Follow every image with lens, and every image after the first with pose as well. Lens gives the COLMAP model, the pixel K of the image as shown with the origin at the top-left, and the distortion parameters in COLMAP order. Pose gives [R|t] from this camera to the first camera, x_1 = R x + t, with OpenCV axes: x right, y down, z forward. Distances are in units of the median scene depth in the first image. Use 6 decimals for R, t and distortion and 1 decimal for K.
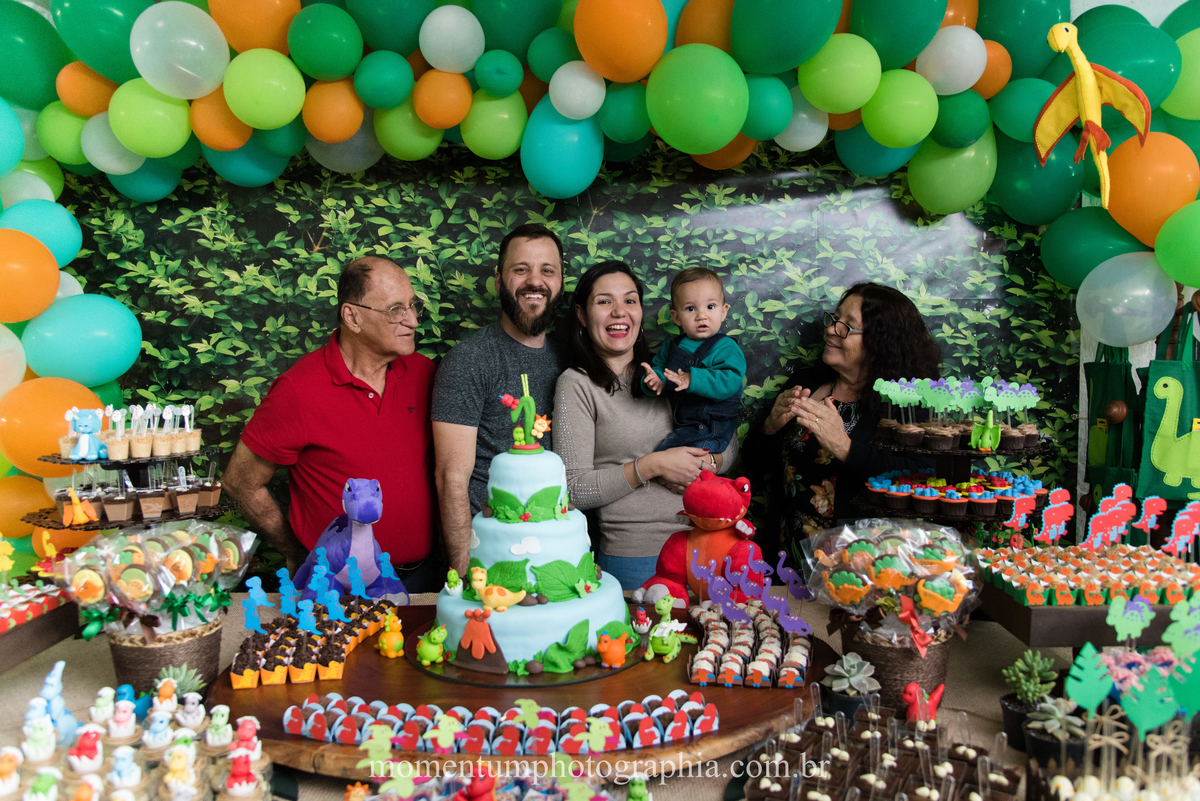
lens RADIAL K [[849.8, 0, 596.0], [0, 849.8, 405.8], [0, 0, 1]] dist [-0.078575, 0.034703]
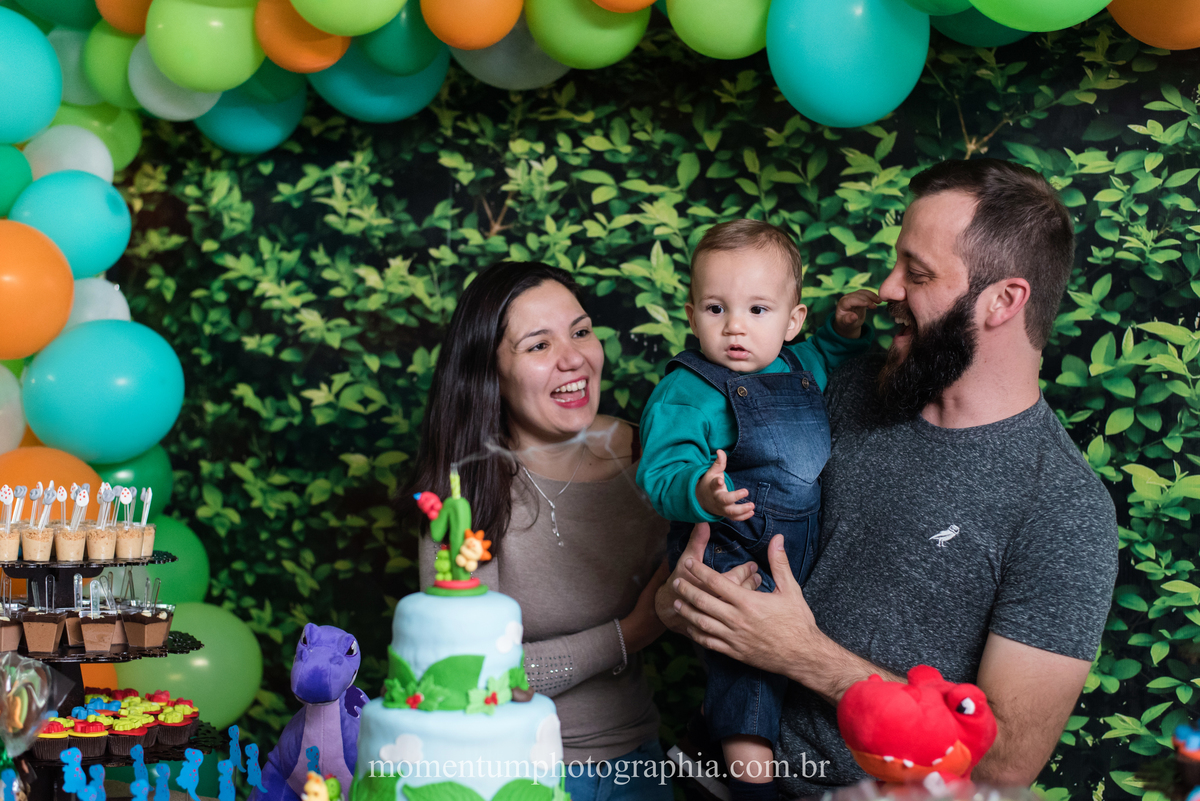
lens RADIAL K [[1852.8, 0, 595.6], [0, 1852.8, 397.8], [0, 0, 1]] dist [-0.089262, 0.000000]
pose [[0.864342, 0.024841, -0.502290, 0.354194], [-0.061764, 0.996462, -0.057004, -0.007051], [0.499097, 0.080294, 0.862818, -0.030557]]
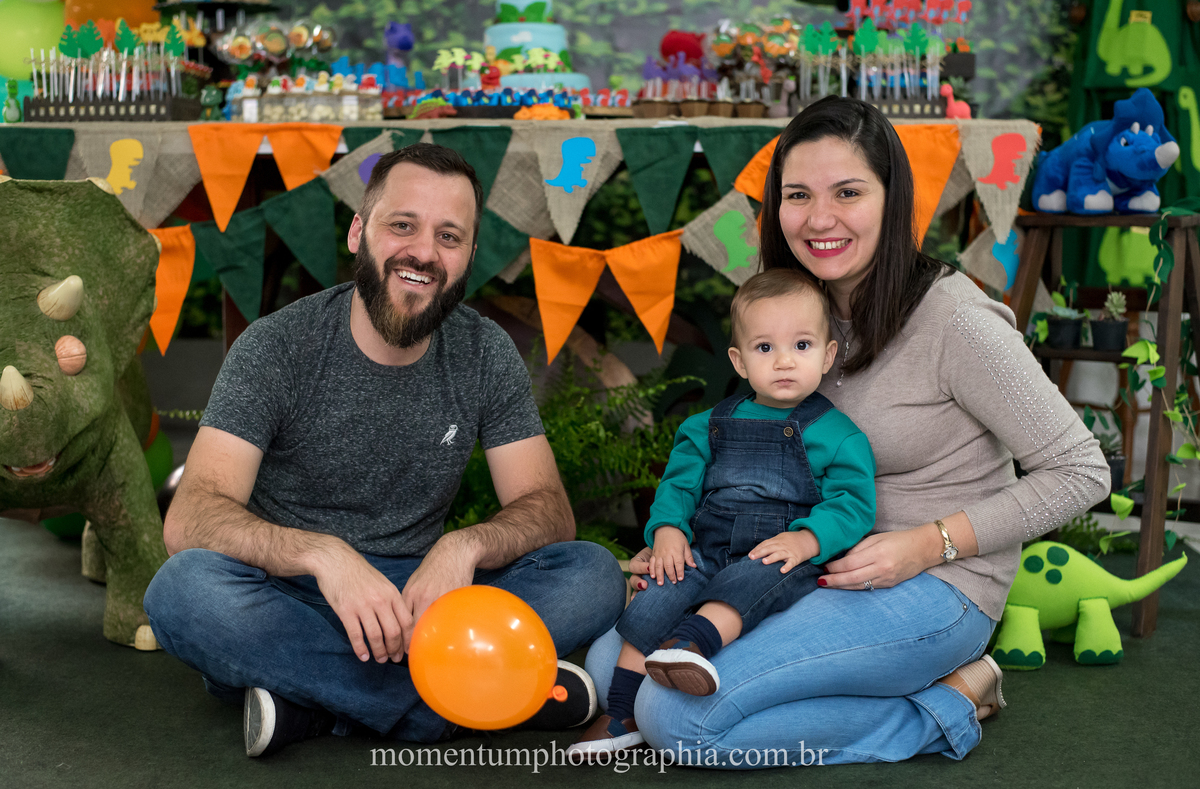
lens RADIAL K [[1829.4, 0, 594.9], [0, 1829.4, 390.7], [0, 0, 1]] dist [-0.071093, 0.000000]
pose [[0.998161, 0.015857, -0.058509, 0.128397], [-0.013838, 0.999301, 0.034737, 0.355870], [0.059018, -0.033863, 0.997682, -1.168833]]
